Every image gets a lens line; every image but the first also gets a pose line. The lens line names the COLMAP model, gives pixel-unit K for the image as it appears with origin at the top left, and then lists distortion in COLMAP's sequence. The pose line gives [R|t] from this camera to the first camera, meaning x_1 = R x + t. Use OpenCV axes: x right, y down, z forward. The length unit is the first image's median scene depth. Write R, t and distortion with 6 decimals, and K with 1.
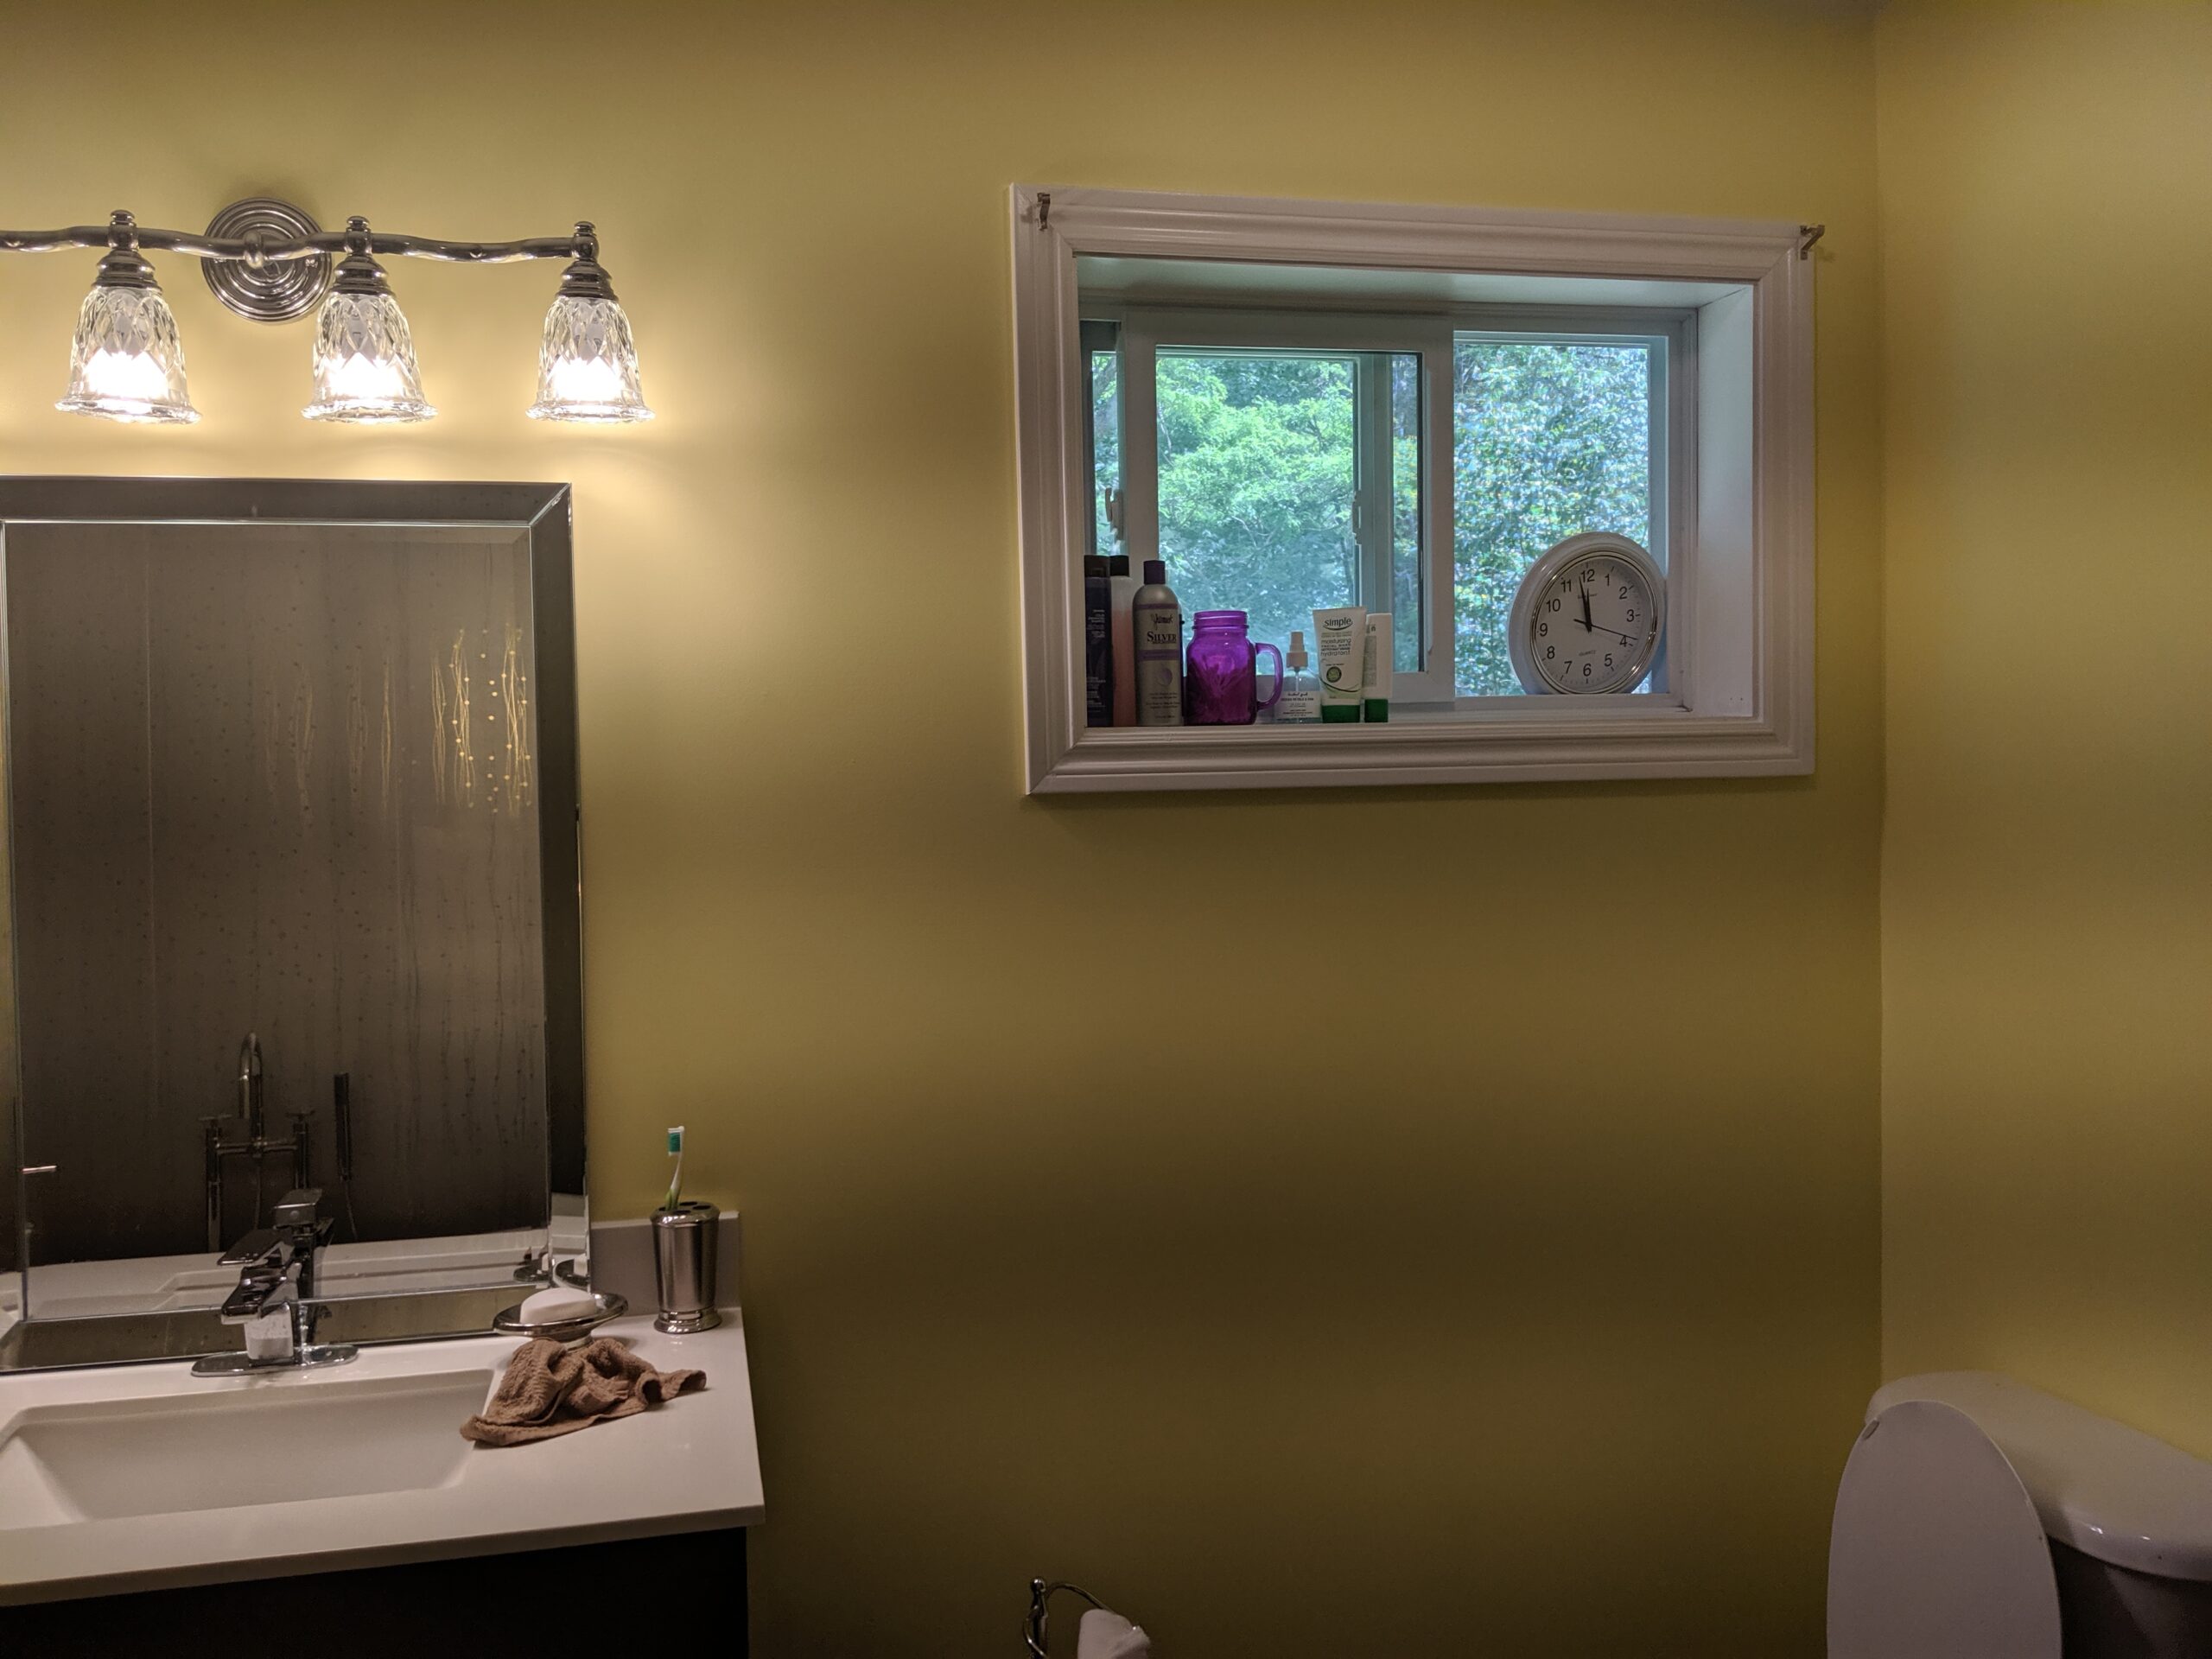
lens RADIAL K [[1784.4, 0, 1088.5], [0, 1784.4, 832.8], [0, 0, 1]] dist [0.055126, -0.105029]
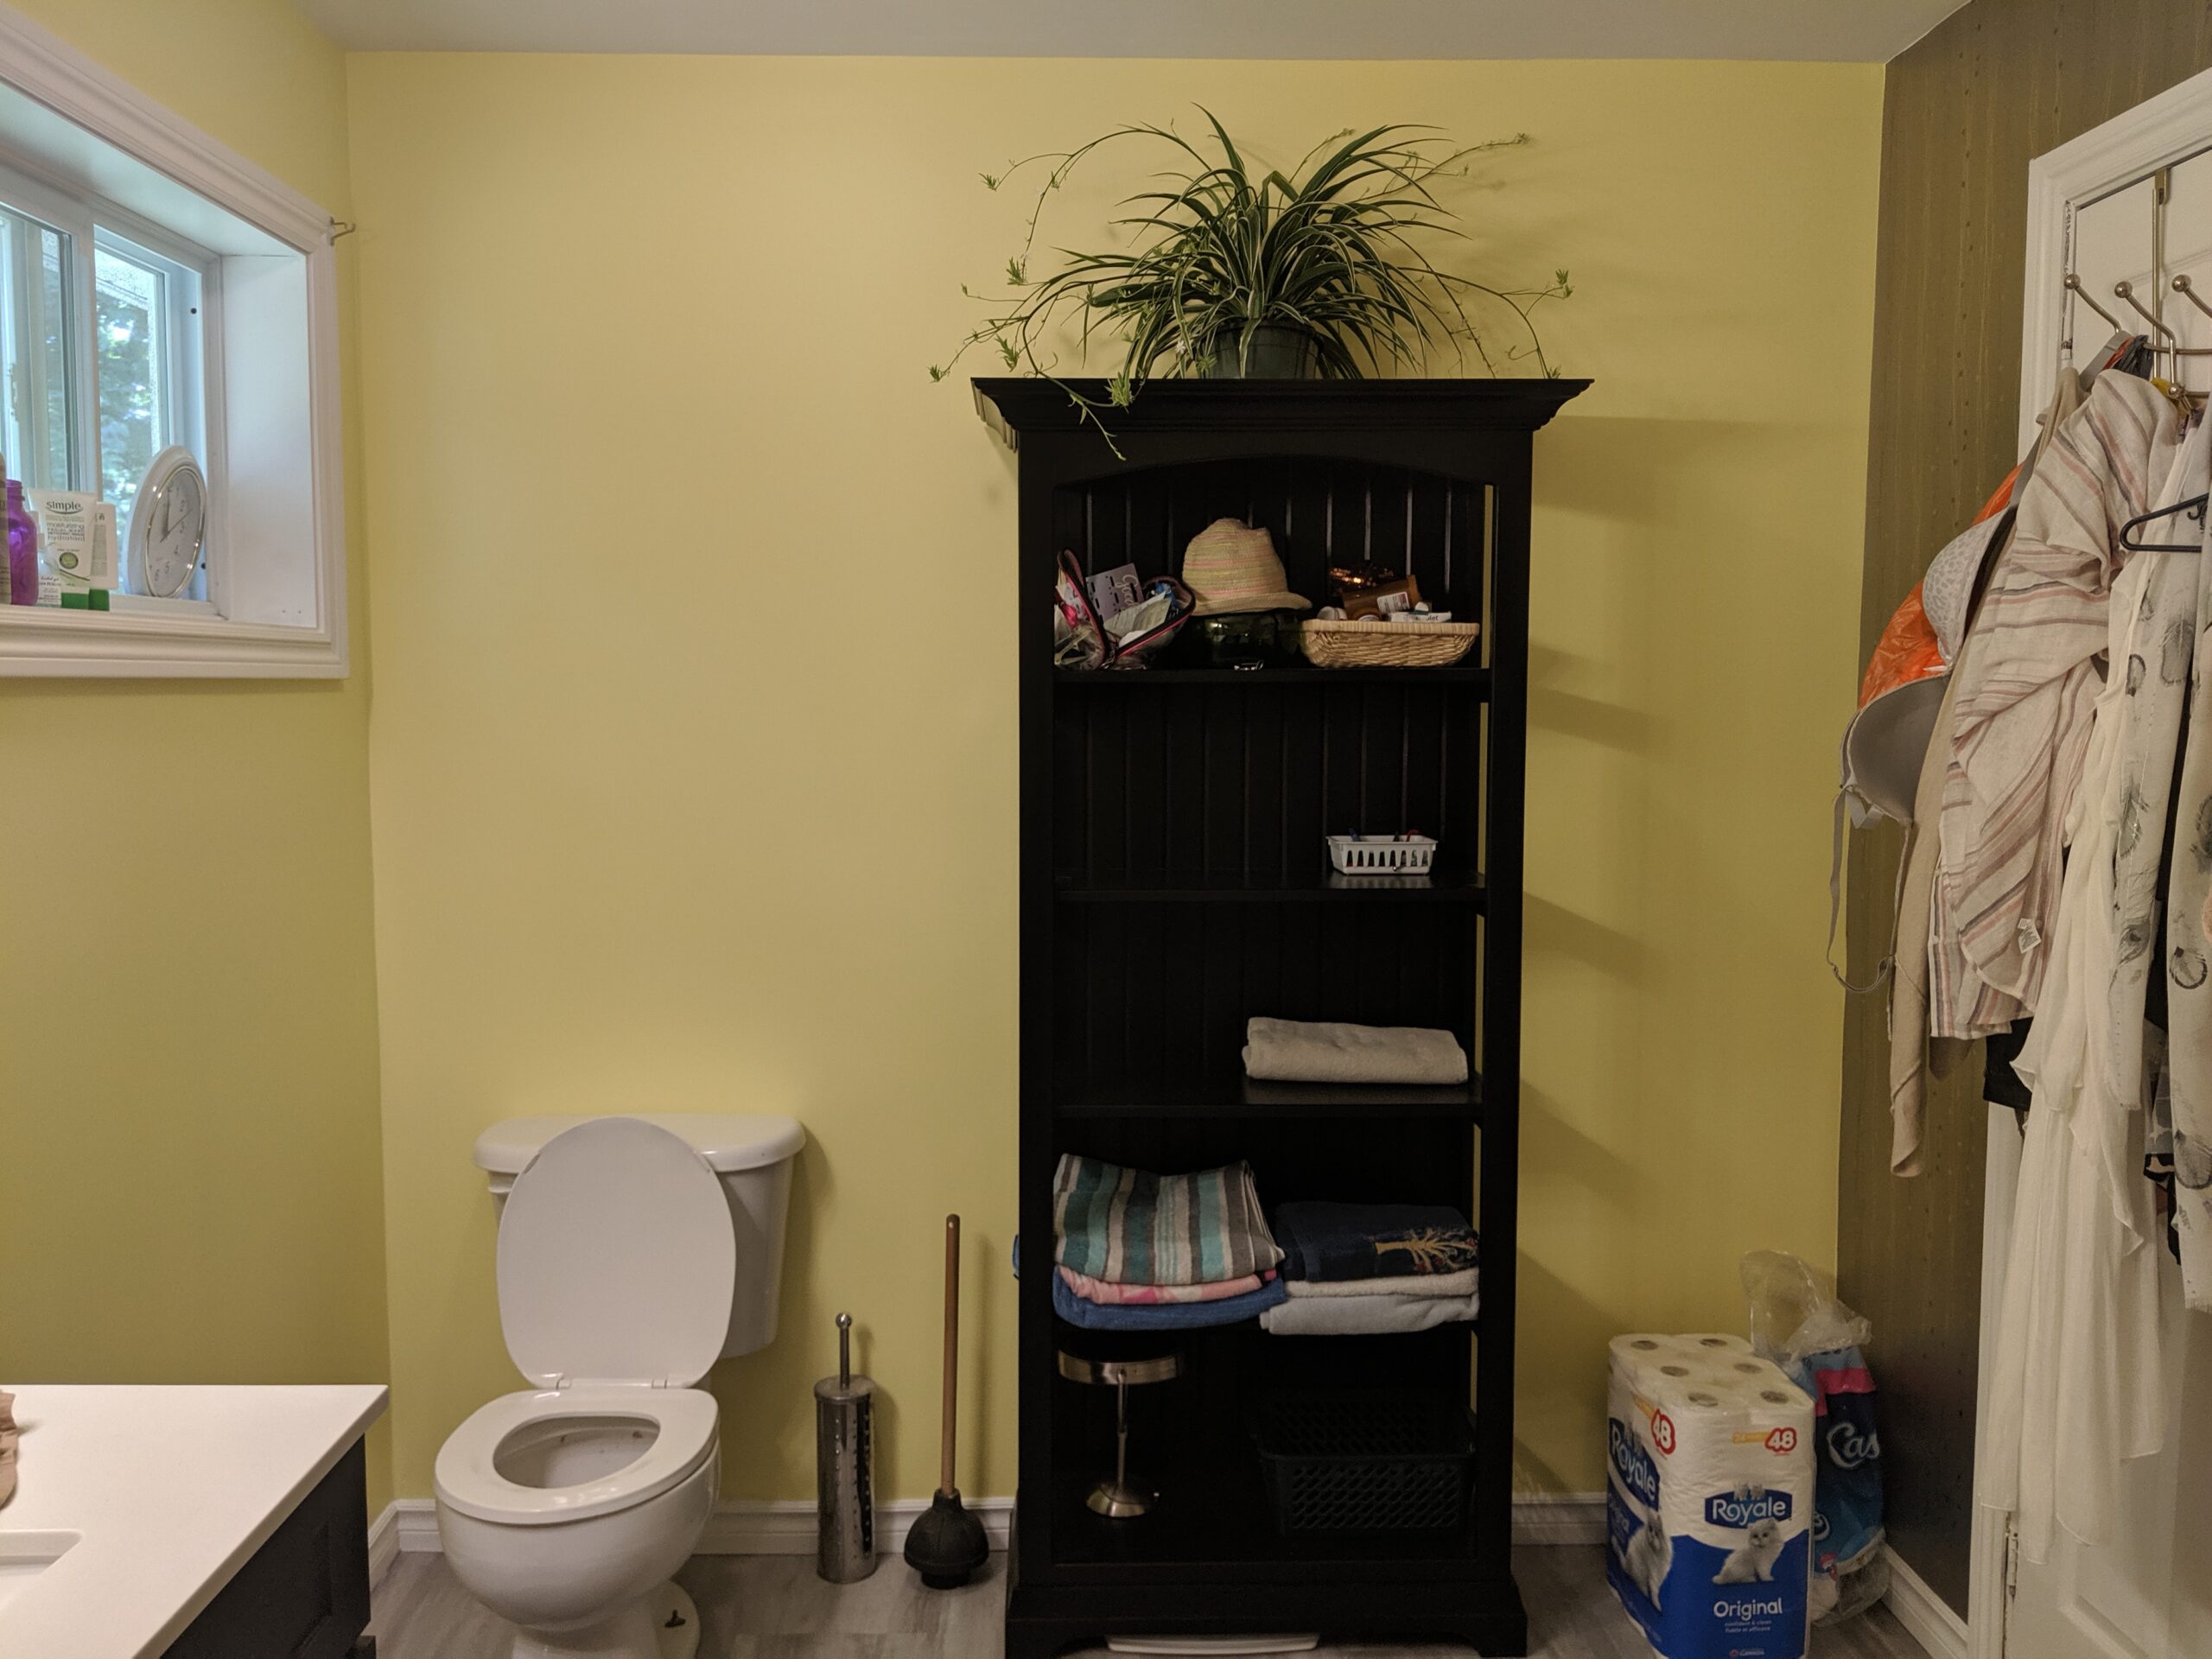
lens RADIAL K [[1784.4, 0, 1060.5], [0, 1784.4, 817.8], [0, 0, 1]] dist [0.055126, -0.105029]
pose [[0.217225, -0.050656, 0.974806, -0.687168], [0.023226, 0.998638, 0.046719, 0.016061], [-0.975845, 0.012493, 0.218106, 0.276535]]
